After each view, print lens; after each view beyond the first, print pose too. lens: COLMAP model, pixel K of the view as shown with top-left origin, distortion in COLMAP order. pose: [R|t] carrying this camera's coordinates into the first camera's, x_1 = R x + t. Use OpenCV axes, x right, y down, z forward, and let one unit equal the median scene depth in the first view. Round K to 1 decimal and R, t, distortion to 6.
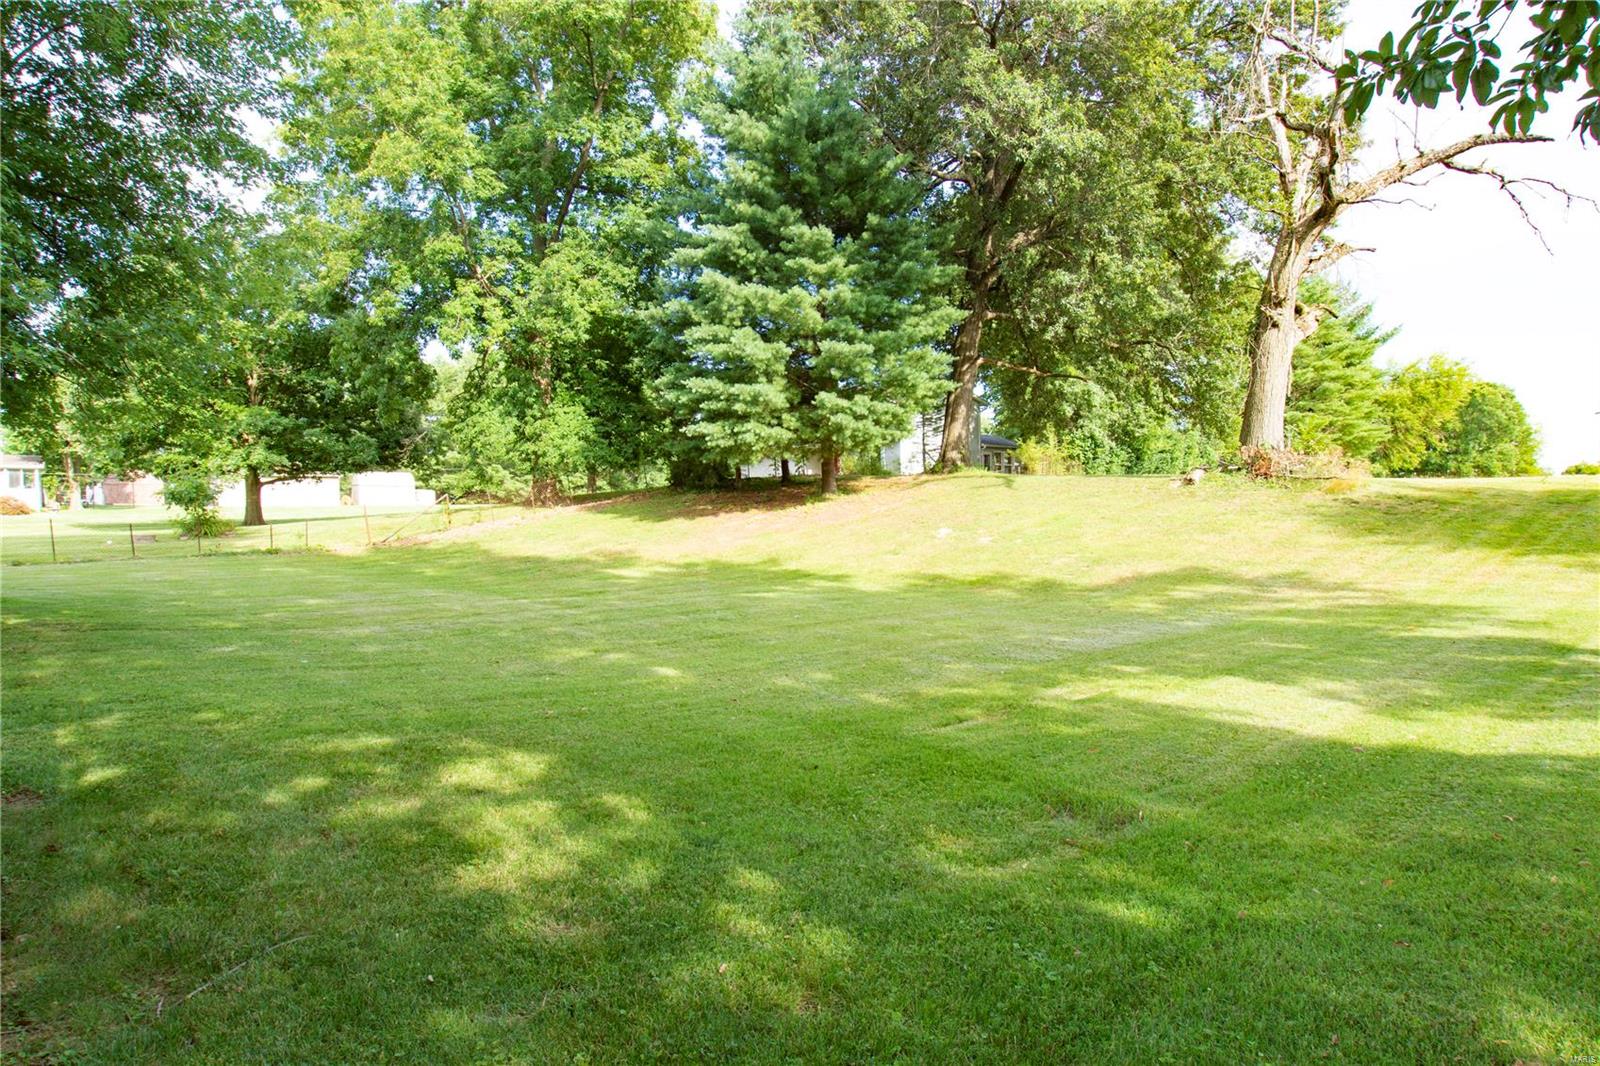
lens RADIAL K [[912.6, 0, 800.0], [0, 912.6, 533.0], [0, 0, 1]] dist [-0.030939, 0.005273]
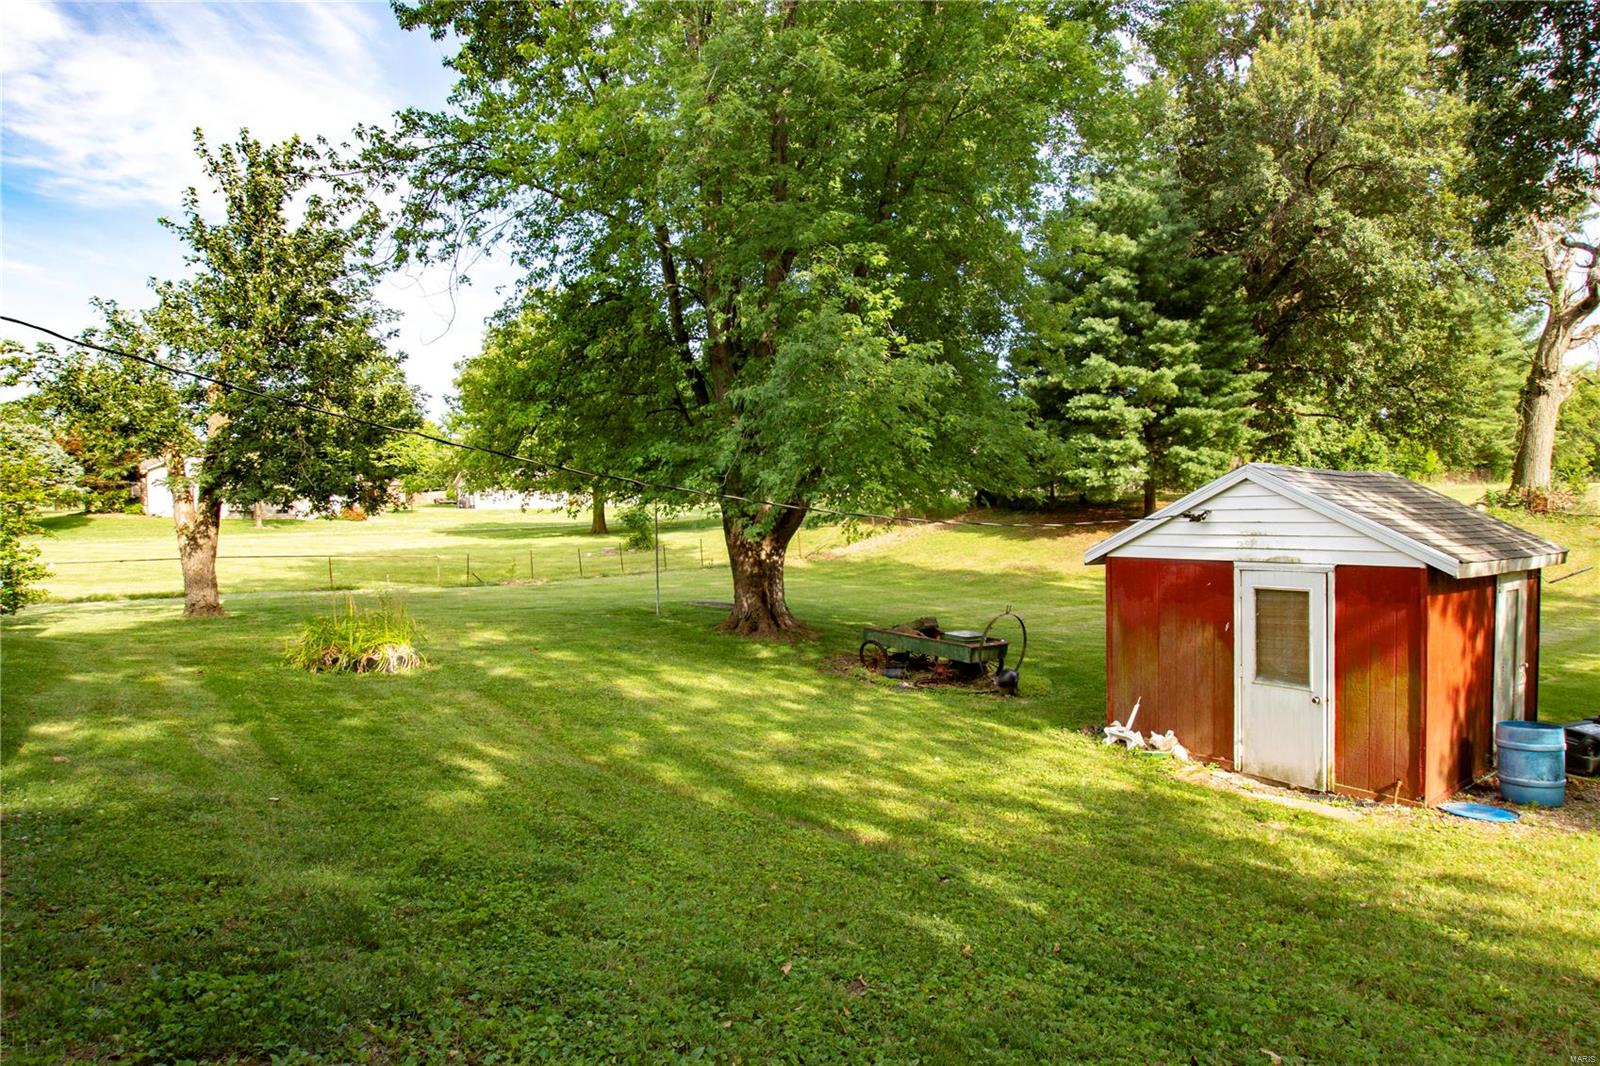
lens RADIAL K [[928.4, 0, 800.0], [0, 928.4, 533.0], [0, 0, 1]] dist [-0.019411, 0.002753]
pose [[0.997094, -0.001094, -0.076179, -0.414604], [0.002258, 0.999882, 0.015197, -0.049774], [0.076154, -0.015325, 0.996978, -0.371000]]
